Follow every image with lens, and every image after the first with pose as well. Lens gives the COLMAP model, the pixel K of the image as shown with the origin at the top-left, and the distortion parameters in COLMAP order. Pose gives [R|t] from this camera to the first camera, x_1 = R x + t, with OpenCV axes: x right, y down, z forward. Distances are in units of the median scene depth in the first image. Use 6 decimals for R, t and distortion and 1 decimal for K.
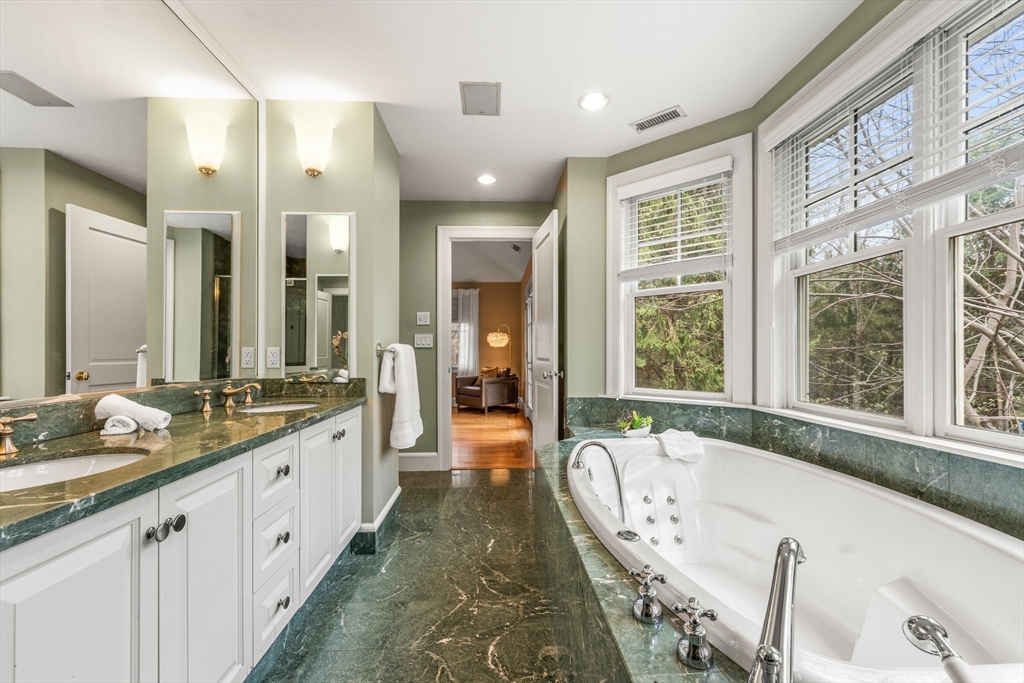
lens RADIAL K [[426.9, 0, 512.1], [0, 426.9, 348.9], [0, 0, 1]] dist [-0.002653, -0.000413]
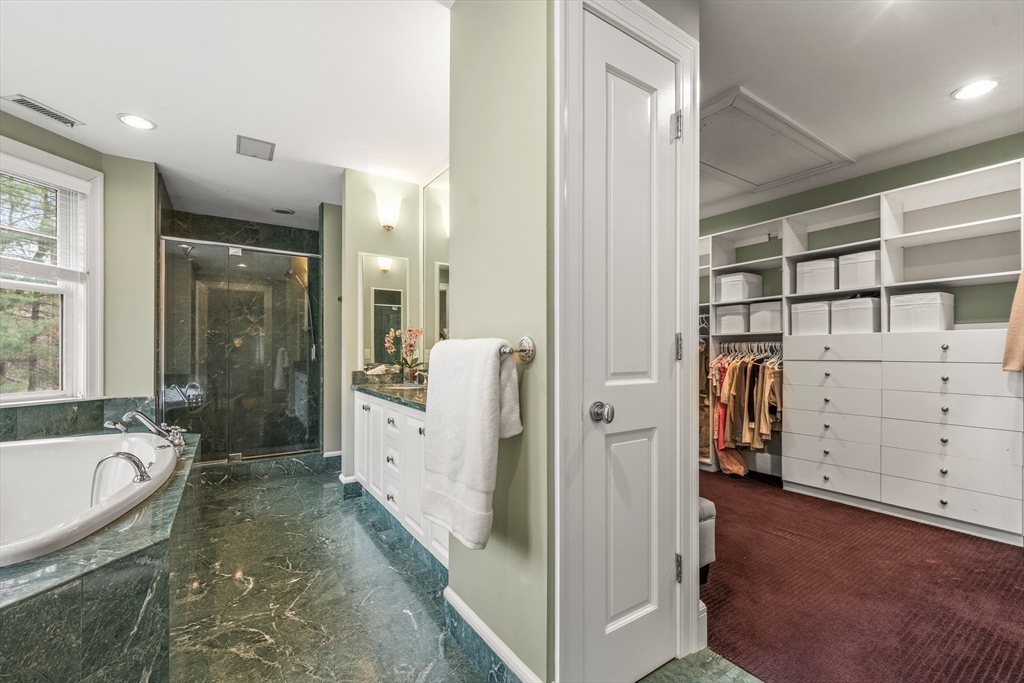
lens RADIAL K [[426.9, 0, 514.4], [0, 426.9, 349.7], [0, 0, 1]] dist [-0.002653, -0.000413]
pose [[-0.852254, -0.001666, -0.523125, -0.043796], [0.005167, 0.999919, -0.011602, 0.011866], [0.523102, -0.012591, -0.852177, 2.078933]]
